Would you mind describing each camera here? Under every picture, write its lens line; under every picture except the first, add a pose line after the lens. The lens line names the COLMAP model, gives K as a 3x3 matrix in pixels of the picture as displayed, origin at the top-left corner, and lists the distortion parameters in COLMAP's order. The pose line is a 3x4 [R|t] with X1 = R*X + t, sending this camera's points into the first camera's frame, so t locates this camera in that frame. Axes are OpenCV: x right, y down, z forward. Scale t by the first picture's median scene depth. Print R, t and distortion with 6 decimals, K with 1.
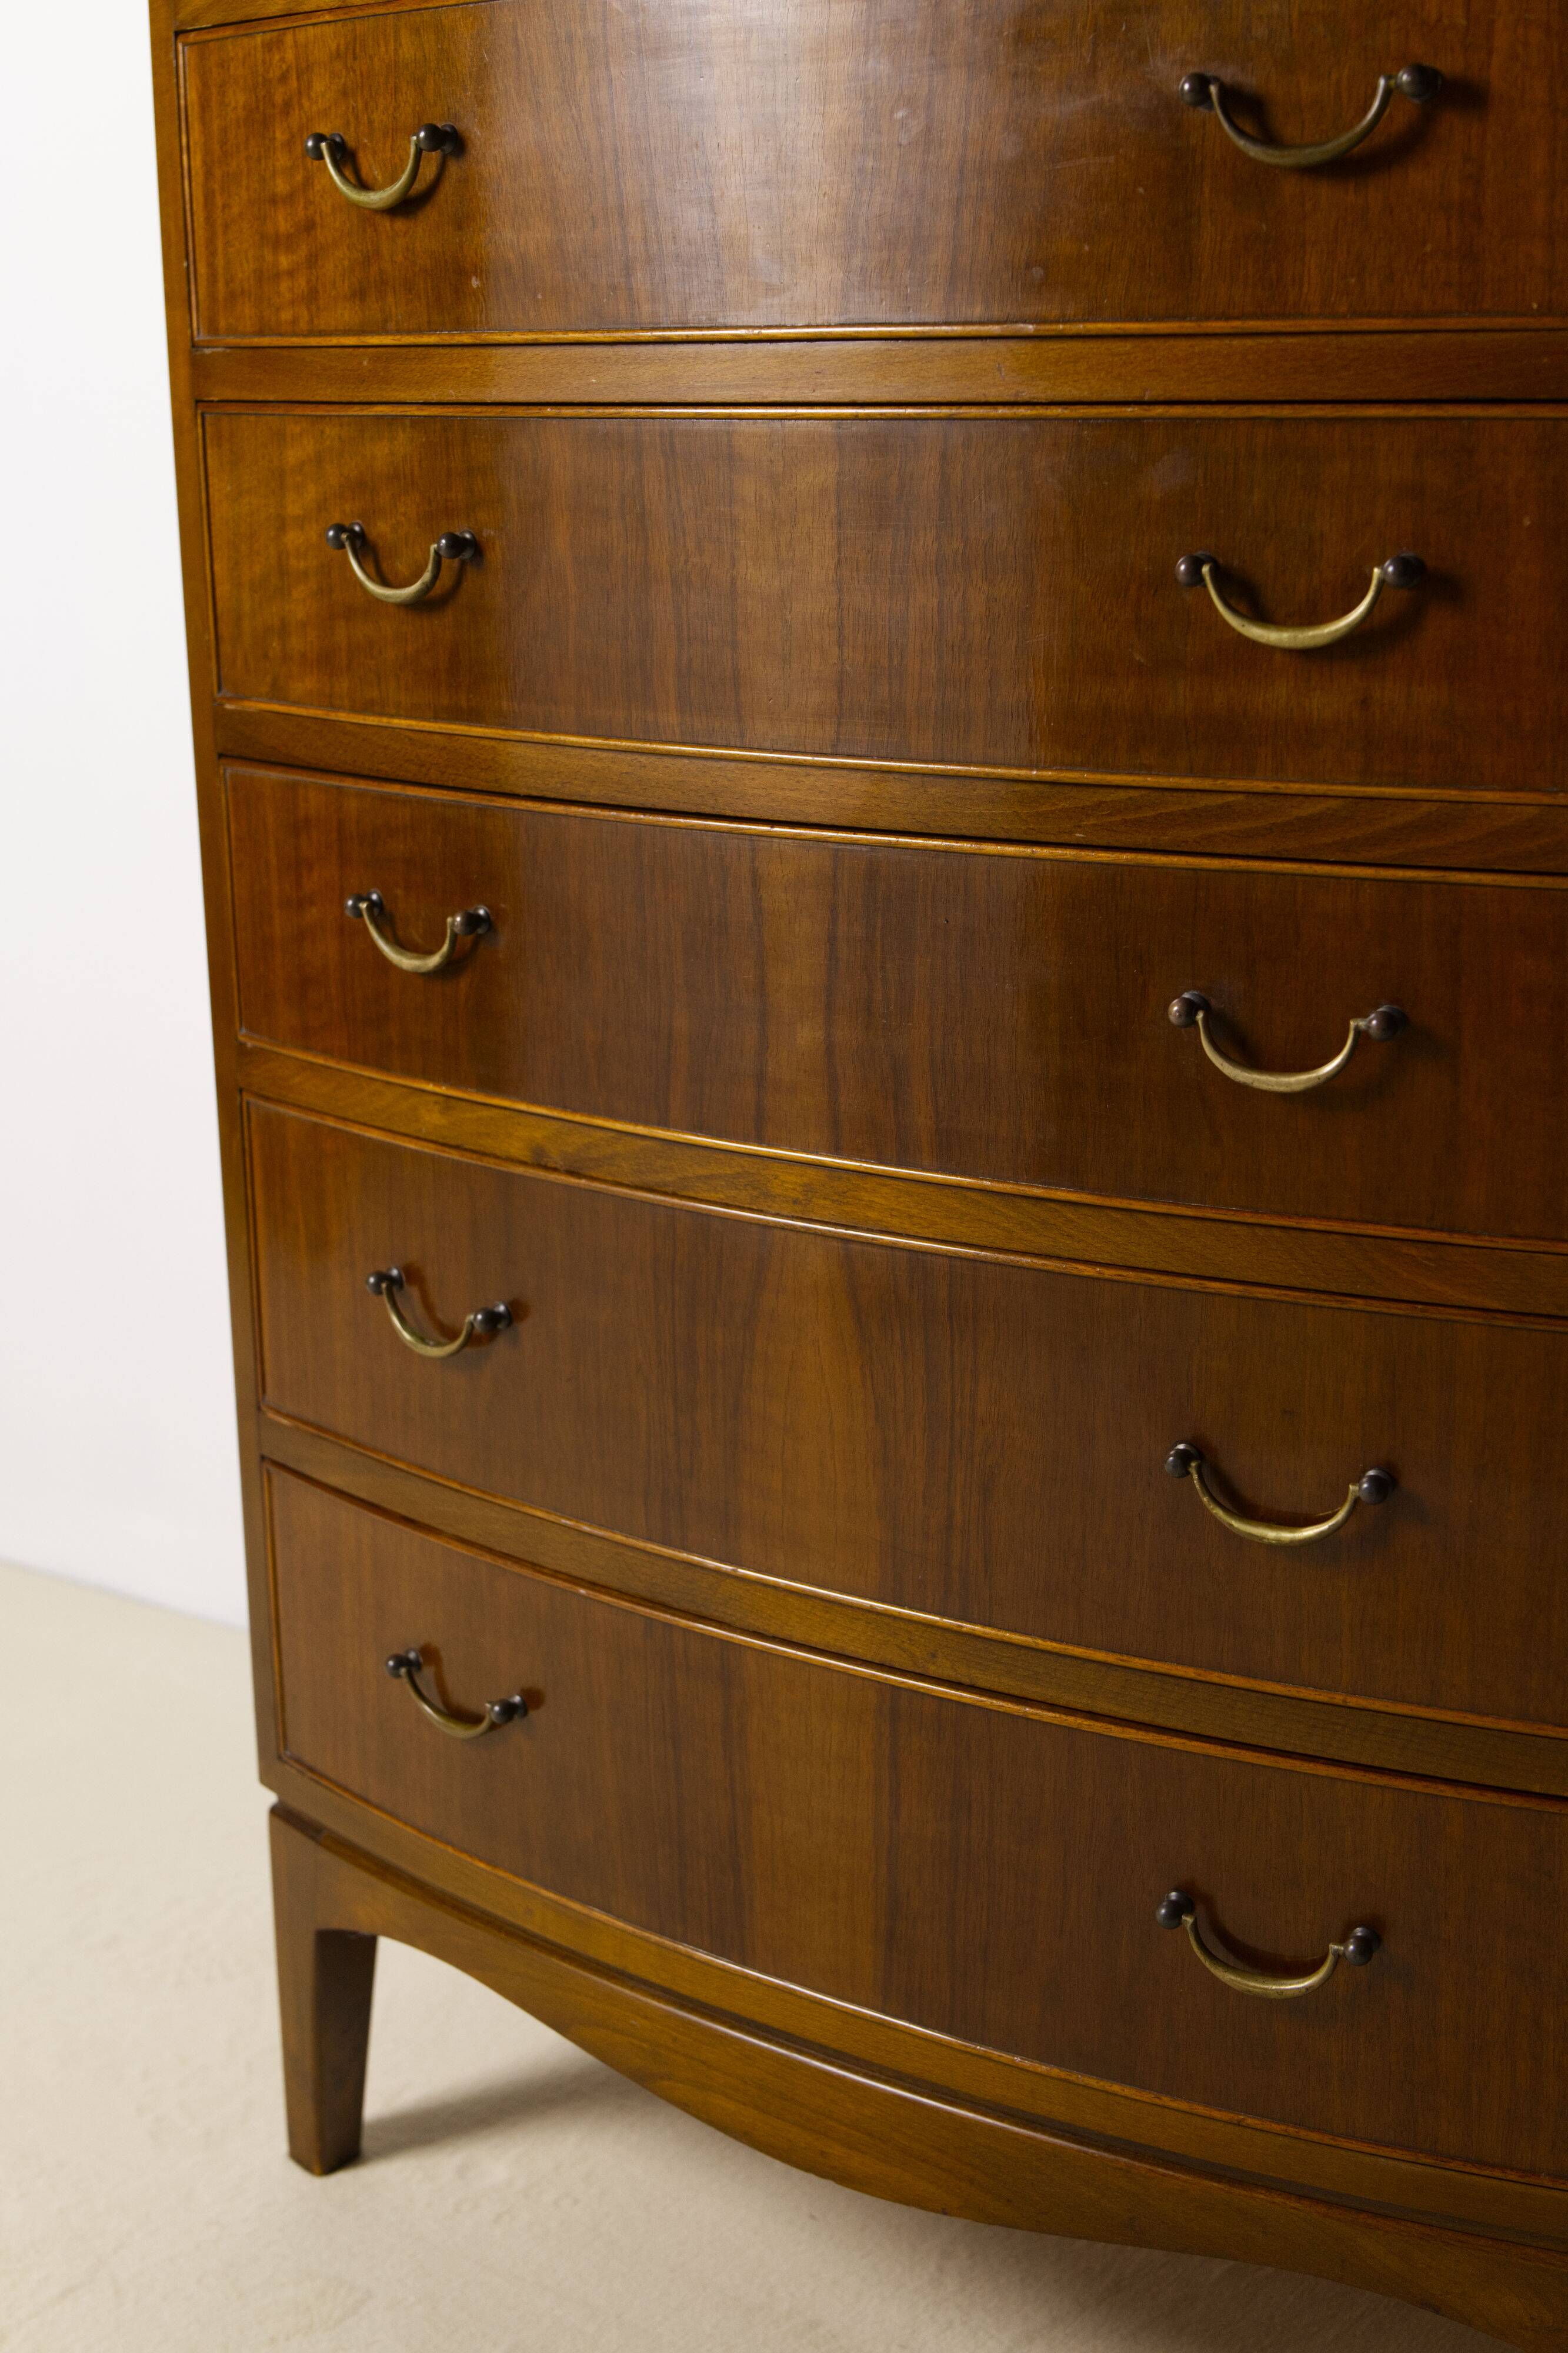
lens RADIAL K [[3275.8, 0, 784.0], [0, 3275.8, 1176.5], [0, 0, 1]] dist [0.096780, -0.572418]
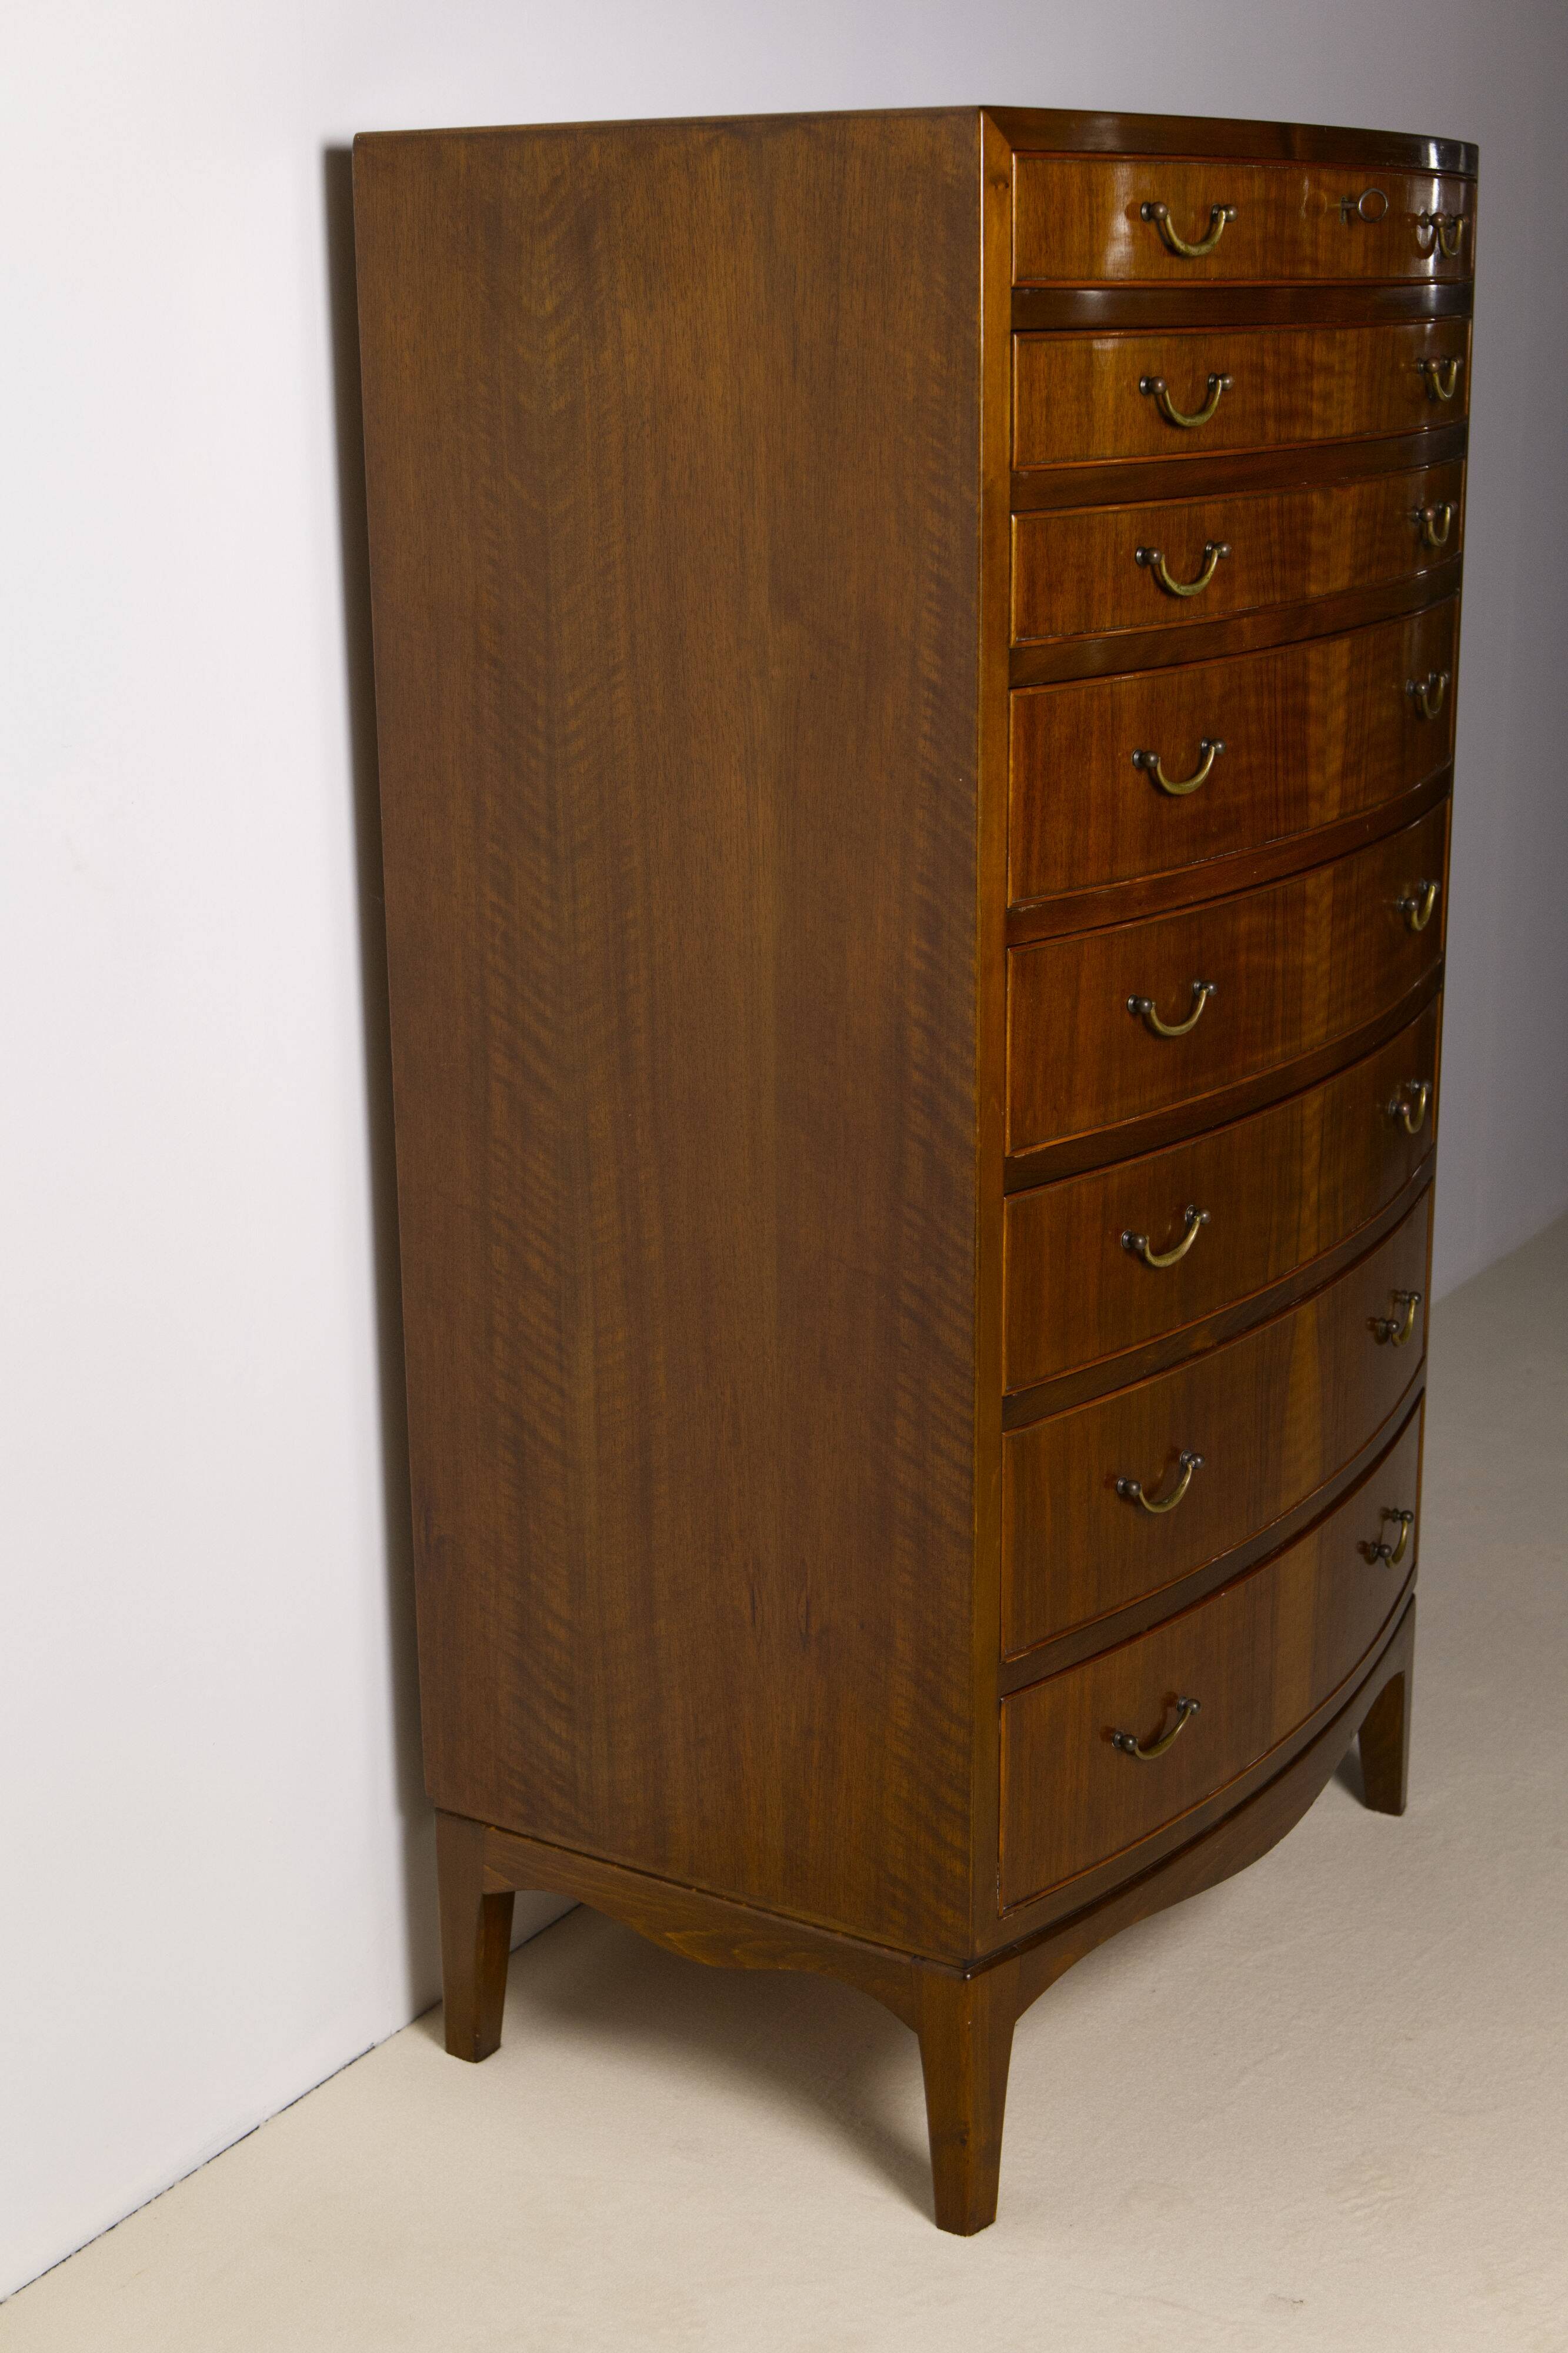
lens RADIAL K [[3275.8, 0, 784.0], [0, 3275.8, 1176.5], [0, 0, 1]] dist [0.096780, -0.572418]
pose [[-0.056005, -0.244478, 0.968036, -1.652336], [0.261678, 0.932072, 0.250534, -0.557450], [-0.963529, 0.267345, 0.011774, 1.194219]]
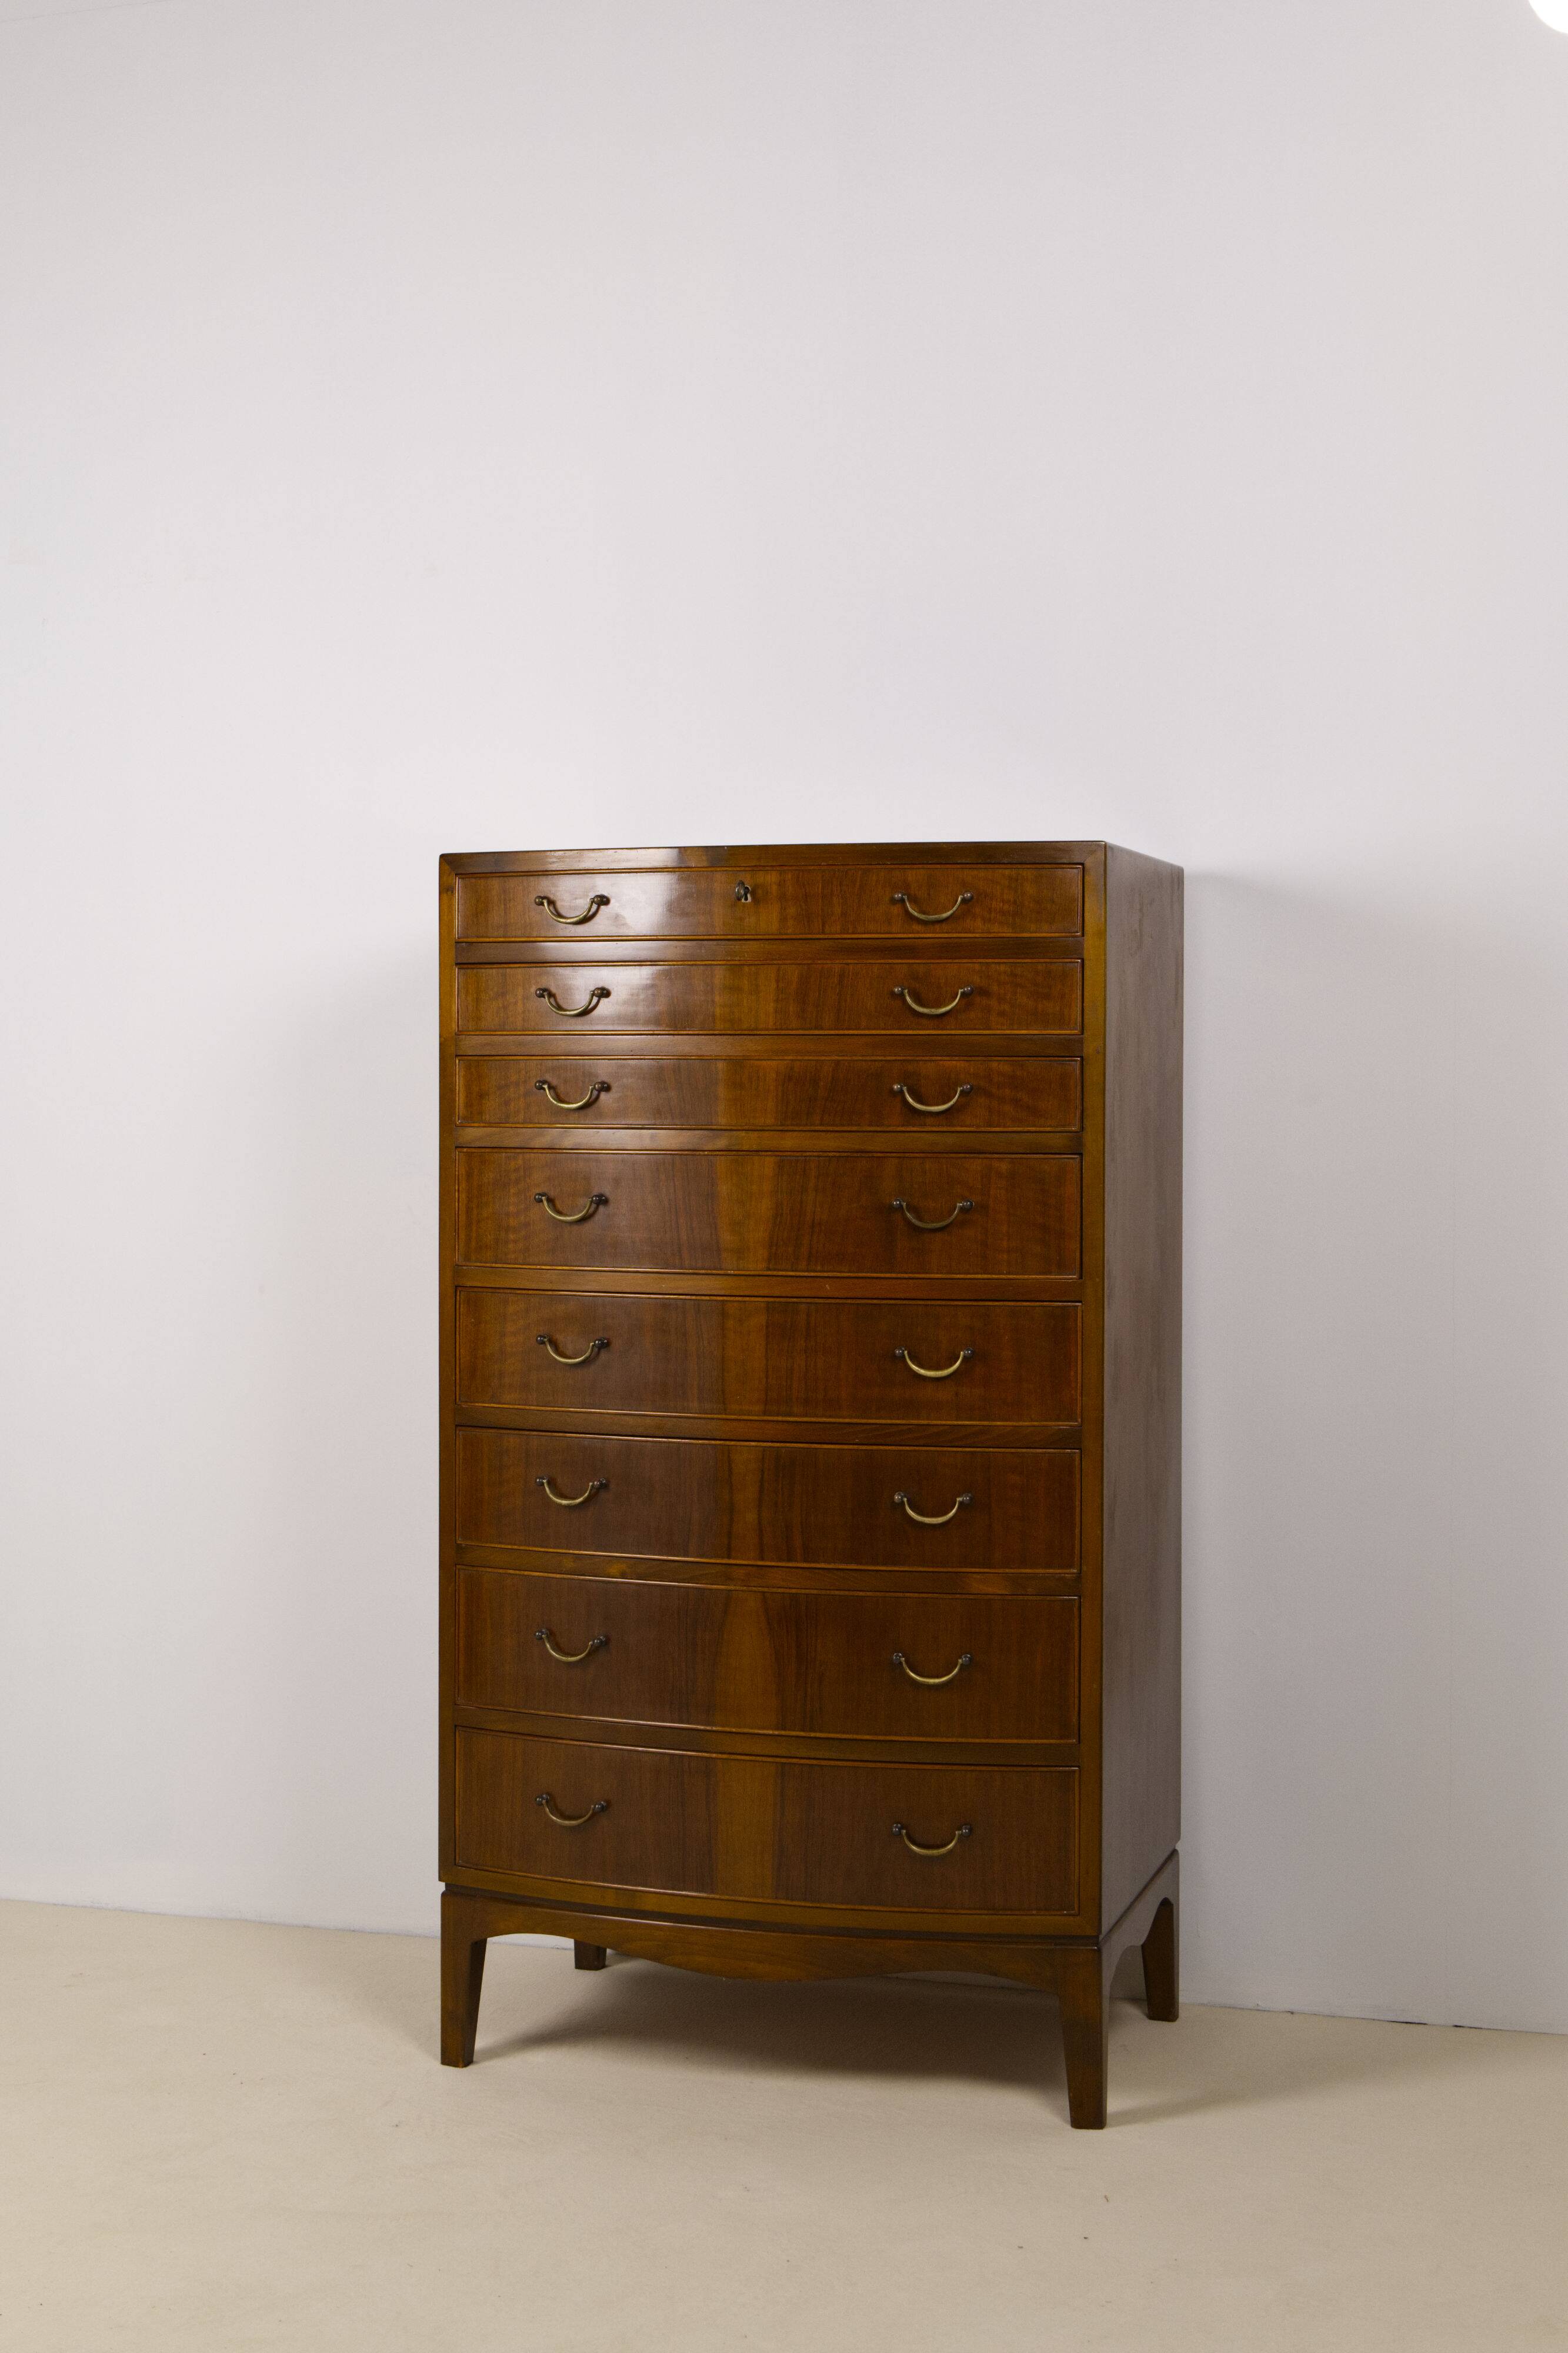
lens RADIAL K [[3275.8, 0, 784.0], [0, 3275.8, 1176.5], [0, 0, 1]] dist [0.096780, -0.572418]
pose [[0.946083, 0.009236, 0.323792, -0.821098], [0.062610, 0.975530, -0.210763, 0.248585], [-0.317816, 0.219672, 0.922354, -1.545099]]
